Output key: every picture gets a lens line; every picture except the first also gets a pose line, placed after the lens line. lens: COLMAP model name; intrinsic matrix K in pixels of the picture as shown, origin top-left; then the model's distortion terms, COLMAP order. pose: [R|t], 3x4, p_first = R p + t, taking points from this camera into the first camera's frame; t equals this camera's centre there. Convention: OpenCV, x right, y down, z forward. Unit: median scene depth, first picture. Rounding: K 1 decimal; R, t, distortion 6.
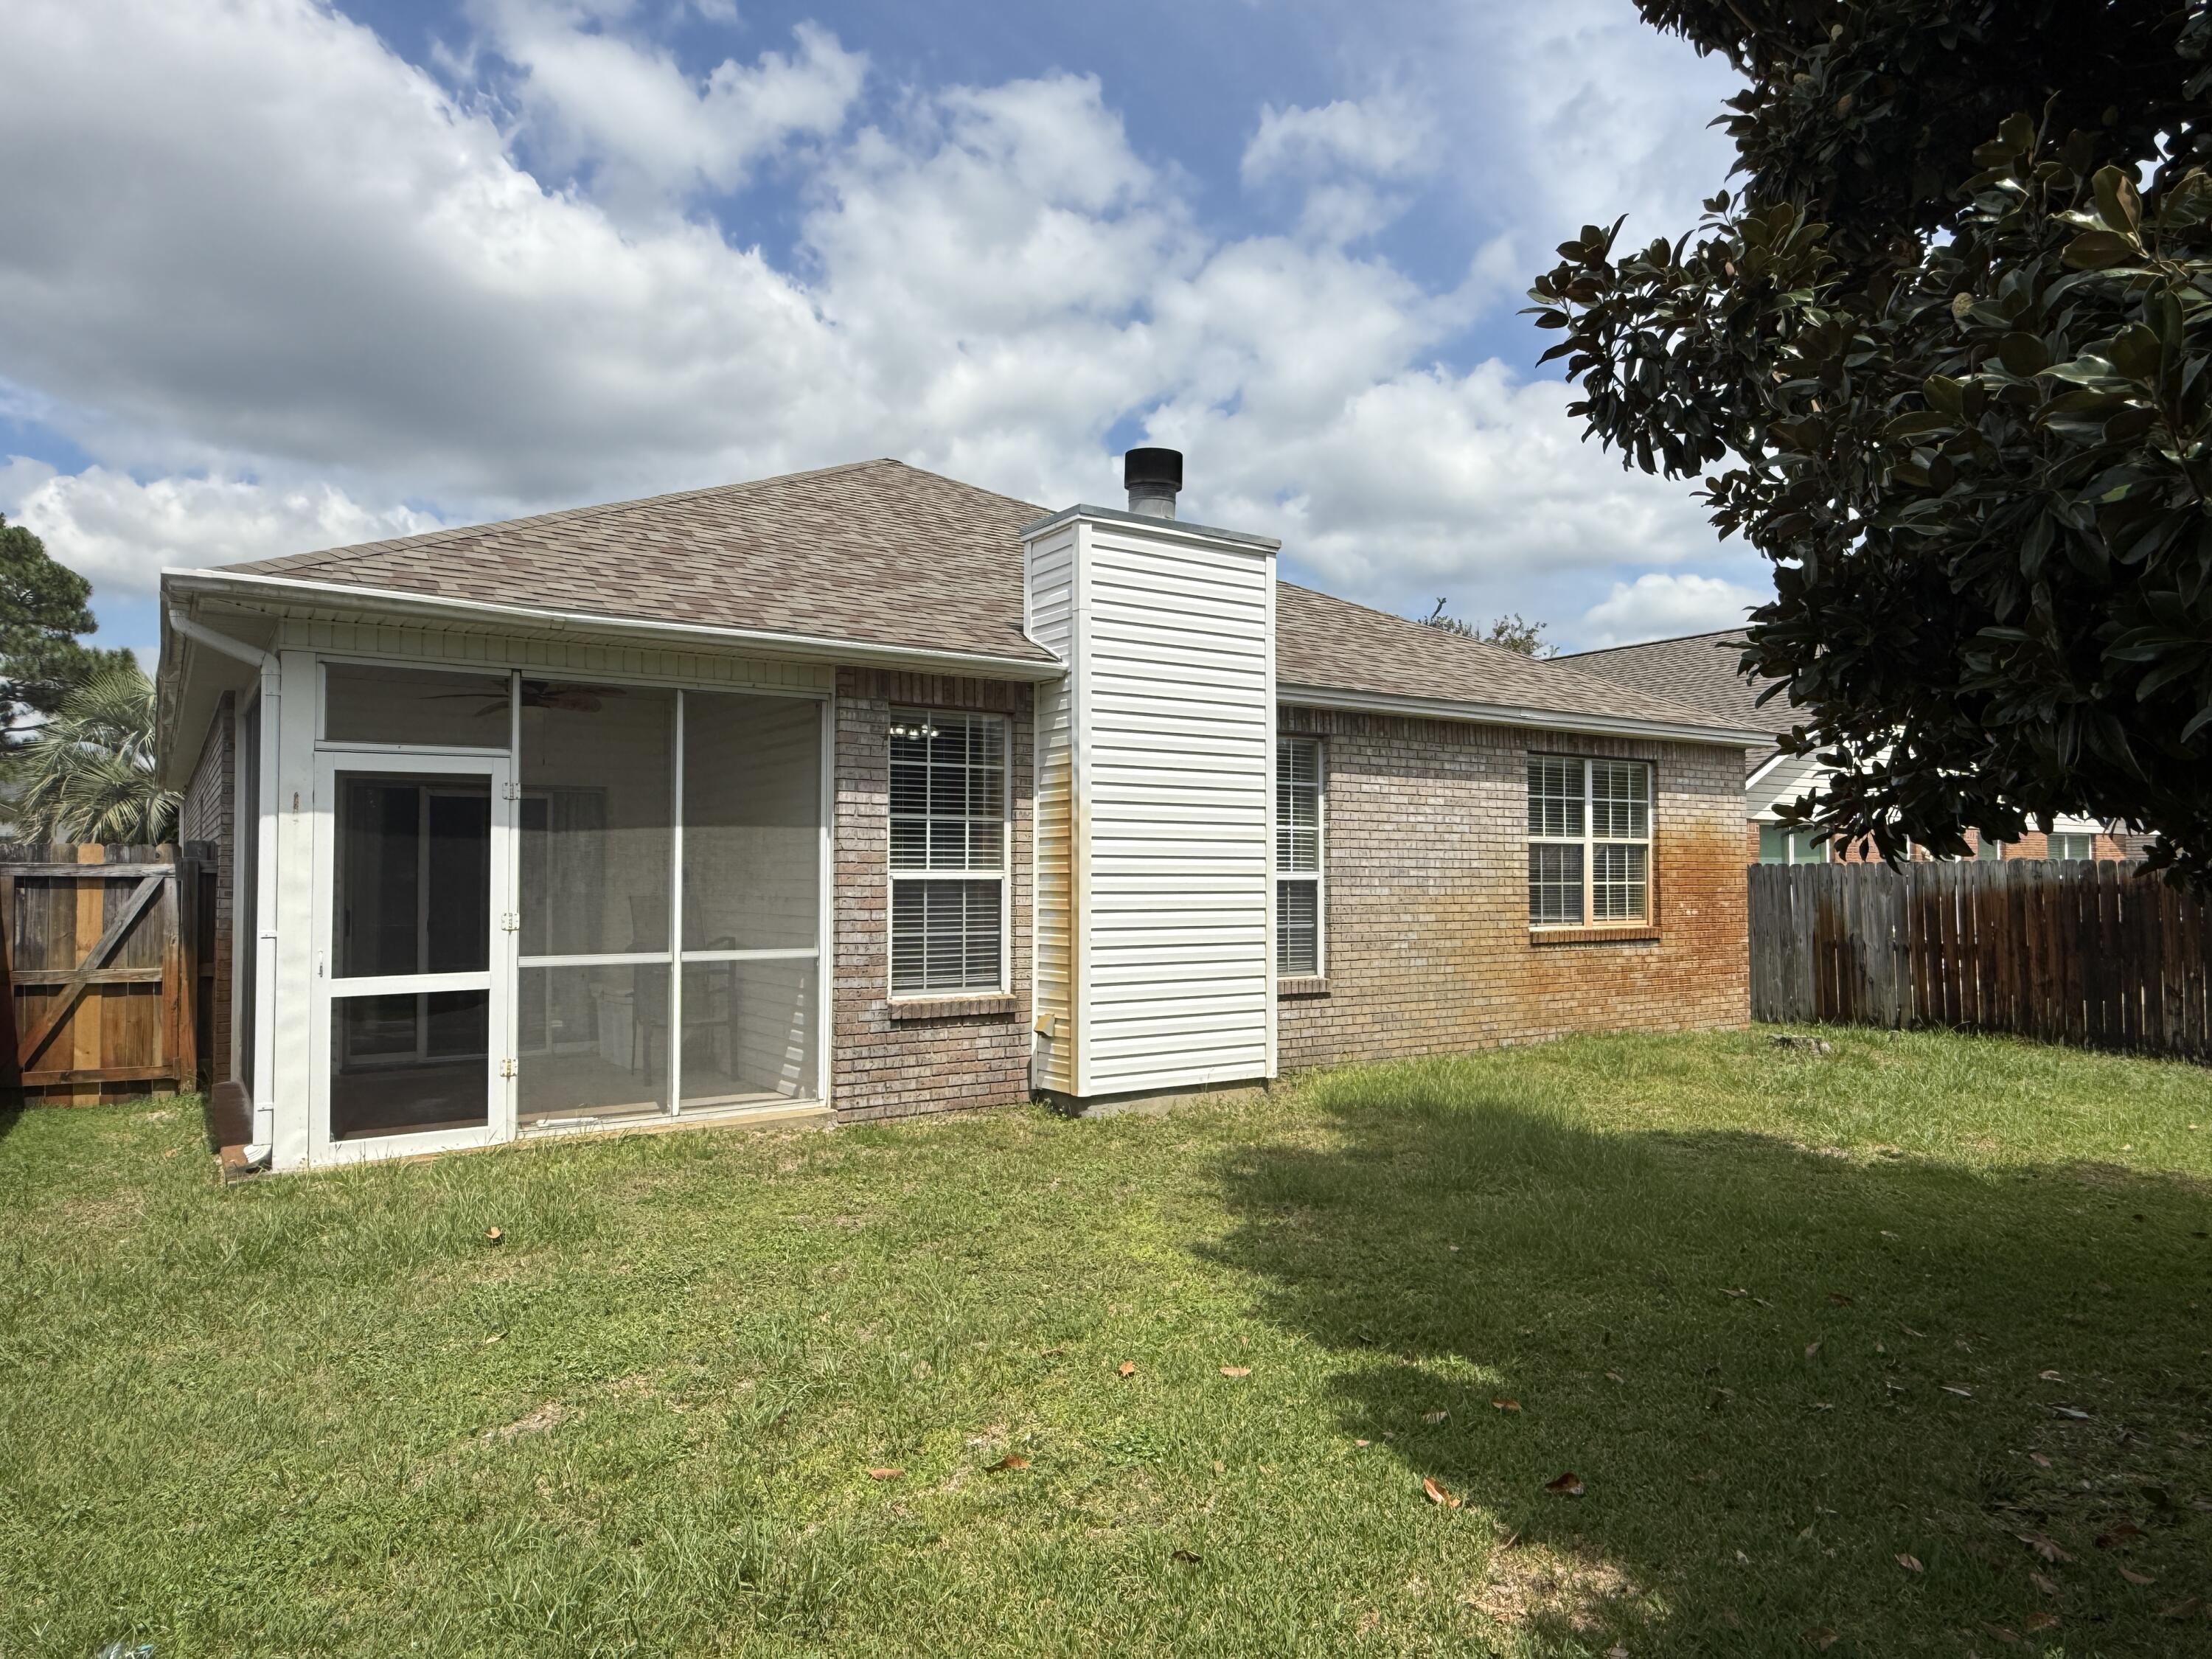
lens RADIAL K [[1382.3, 0, 1101.4], [0, 1382.3, 835.8], [0, 0, 1]] dist [-0.002306, 0.000431]
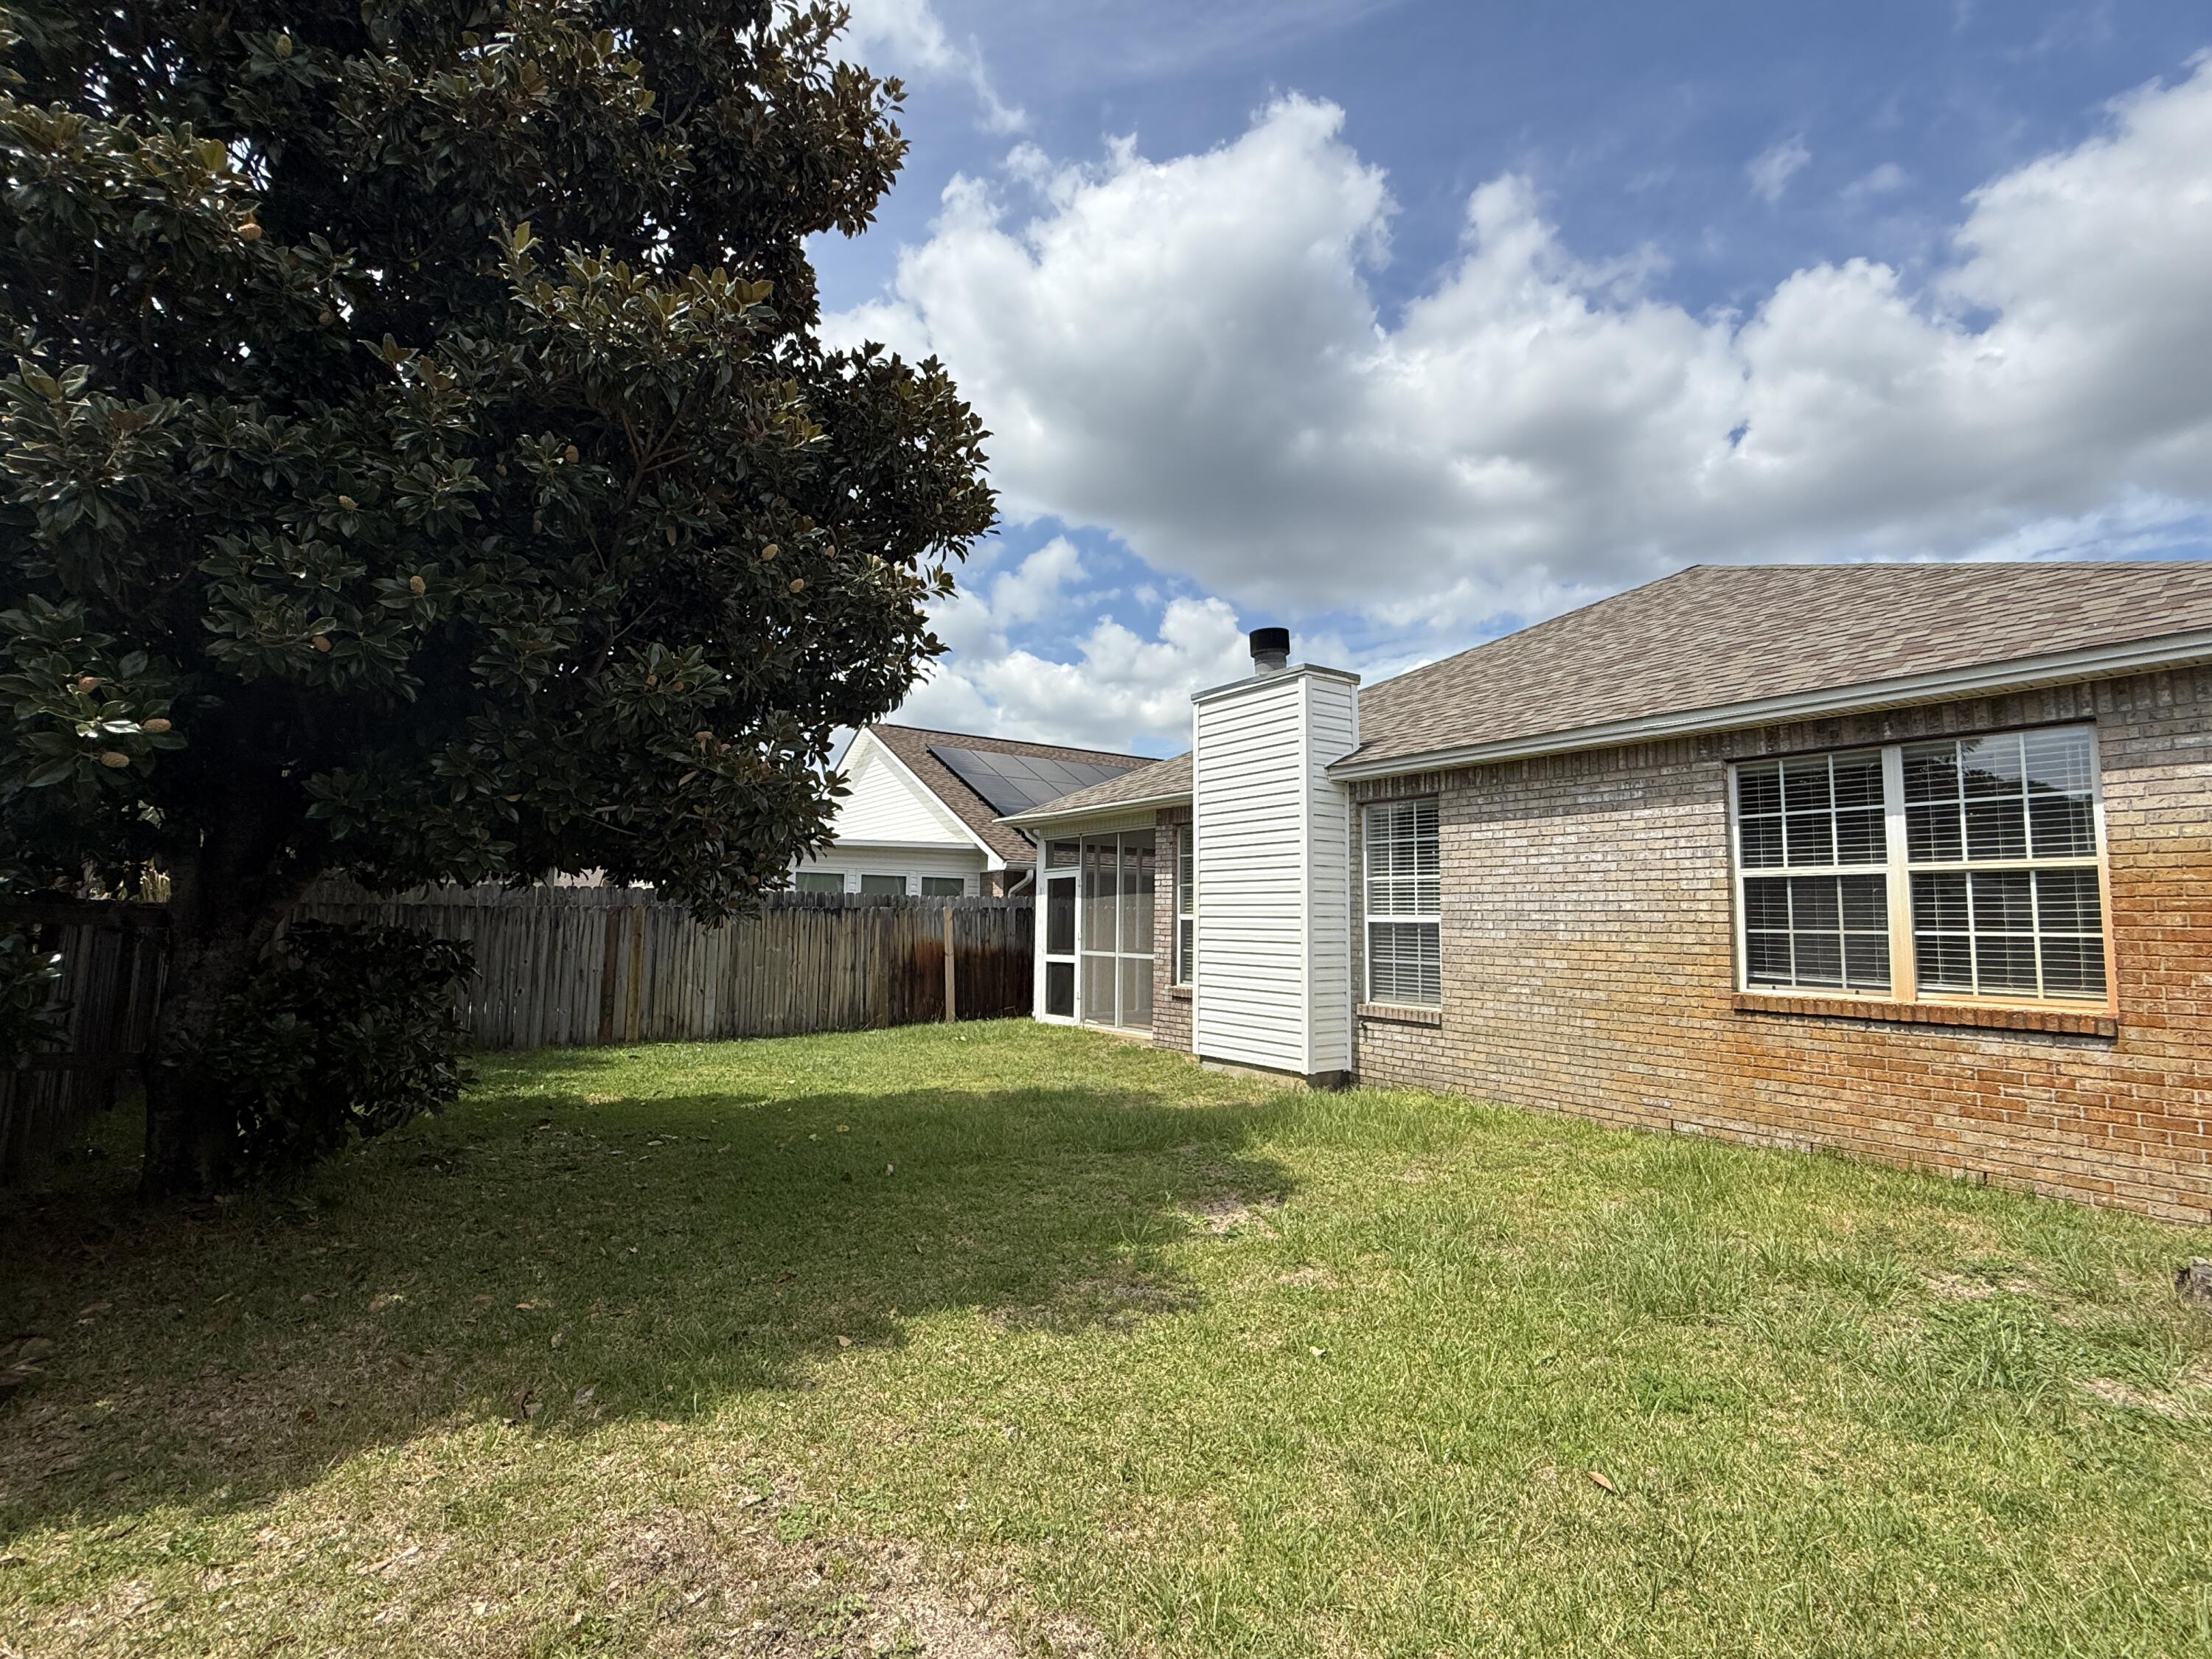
lens RADIAL K [[1020.7, 0, 1100.8], [0, 1020.7, 824.1], [0, 0, 1]] dist [-0.002884, -0.000048]
pose [[0.007364, -0.093832, -0.995561, 0.948893], [0.019286, 0.995416, -0.093676, 0.023694], [0.999787, -0.018511, 0.009140, 0.693077]]
